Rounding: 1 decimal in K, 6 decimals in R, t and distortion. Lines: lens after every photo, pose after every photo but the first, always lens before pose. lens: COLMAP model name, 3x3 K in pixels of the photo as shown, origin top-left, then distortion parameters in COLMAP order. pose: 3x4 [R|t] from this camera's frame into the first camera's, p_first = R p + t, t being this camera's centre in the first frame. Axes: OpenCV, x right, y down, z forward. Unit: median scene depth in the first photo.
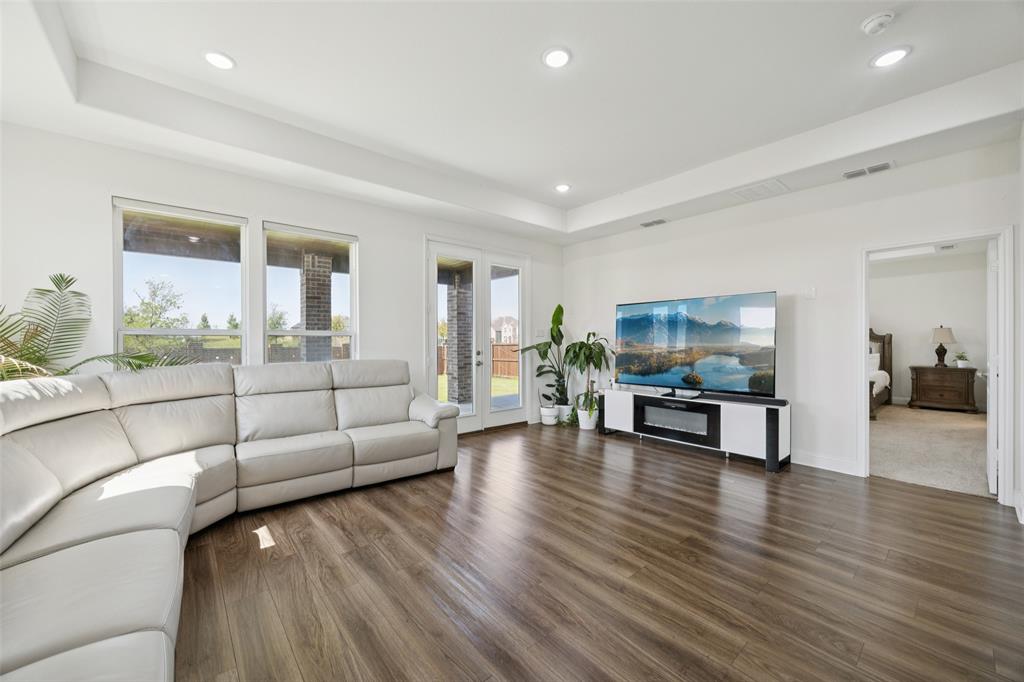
lens RADIAL K [[390.0, 0, 509.5], [0, 390.0, 342.0], [0, 0, 1]] dist [0.000827, 0.000074]
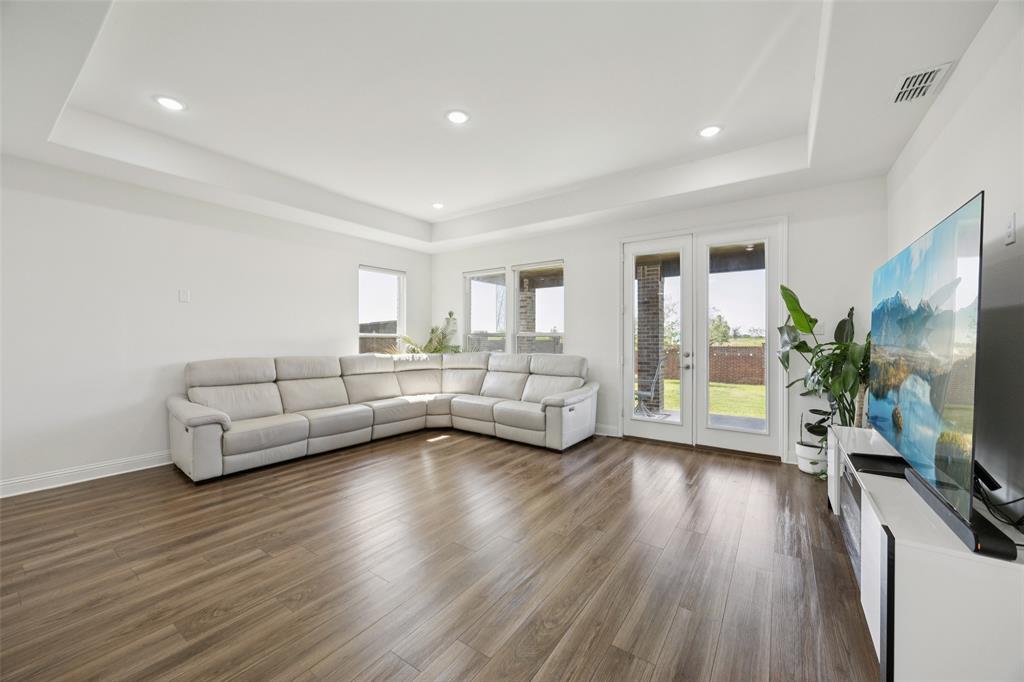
lens RADIAL K [[390.0, 0, 509.5], [0, 390.0, 342.0], [0, 0, 1]] dist [0.000827, 0.000074]
pose [[0.260520, 0.008727, -0.965429, 1.050398], [-0.005491, 0.999956, 0.007557, -0.007458], [0.965453, 0.003333, 0.260556, 0.635897]]
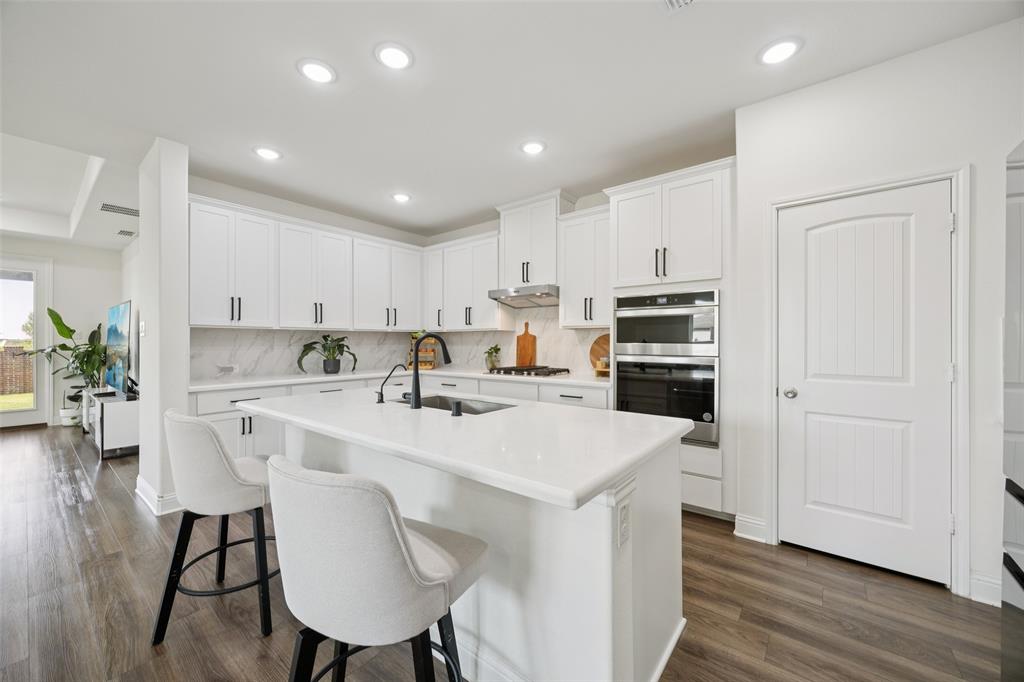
lens RADIAL K [[390.0, 0, 509.5], [0, 390.0, 342.0], [0, 0, 1]] dist [0.000827, 0.000074]
pose [[0.980059, 0.003657, 0.198675, 1.786679], [-0.002826, 0.999986, -0.004468, -0.011755], [-0.198689, 0.003817, 0.980055, -0.360201]]
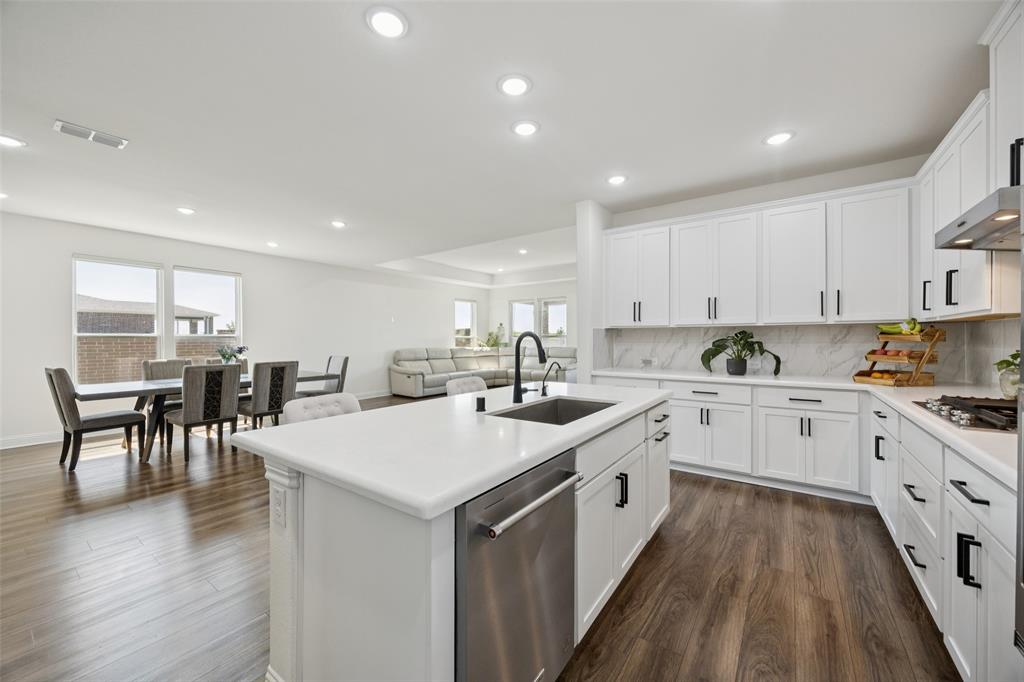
lens RADIAL K [[379.7, 0, 512.0], [0, 379.7, 341.0], [0, 0, 1]] dist [-0.018433, 0.000047]
pose [[0.250810, 0.009452, -0.967990, 2.354238], [-0.003126, 0.999955, 0.008955, -0.017826], [0.968031, 0.000780, 0.250828, 0.104450]]
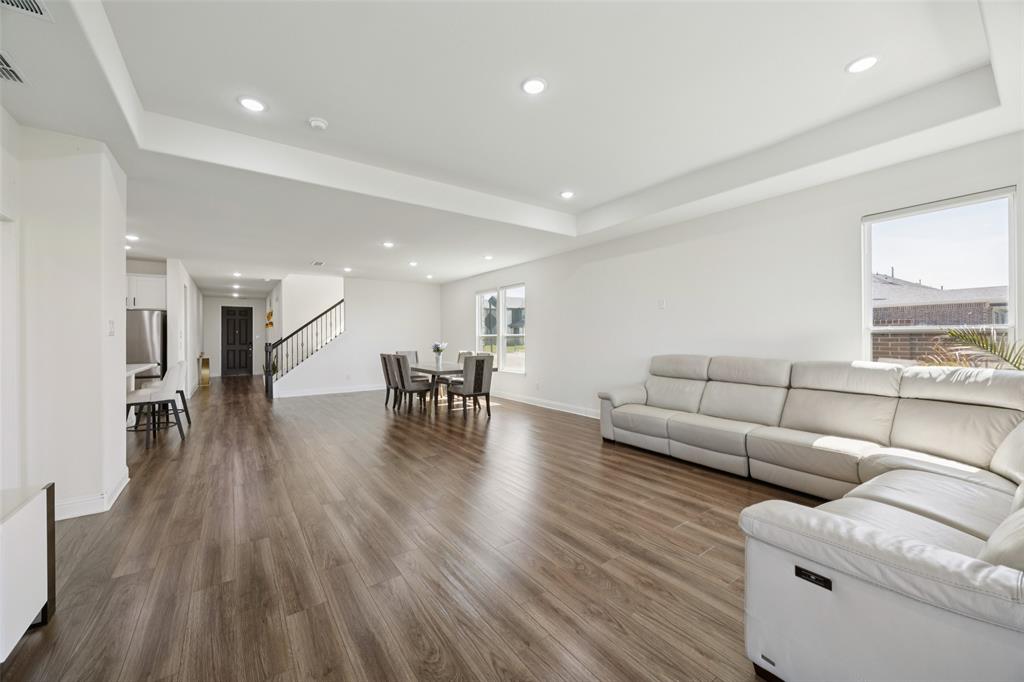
lens RADIAL K [[398.8, 0, 511.5], [0, 398.8, 337.2], [0, 0, 1]] dist [0.000367, -0.000013]
pose [[-0.996445, 0.007758, 0.083889, 0.073718], [0.007991, 0.999965, 0.002442, -0.011134], [-0.083868, 0.003104, -0.996472, 1.621950]]
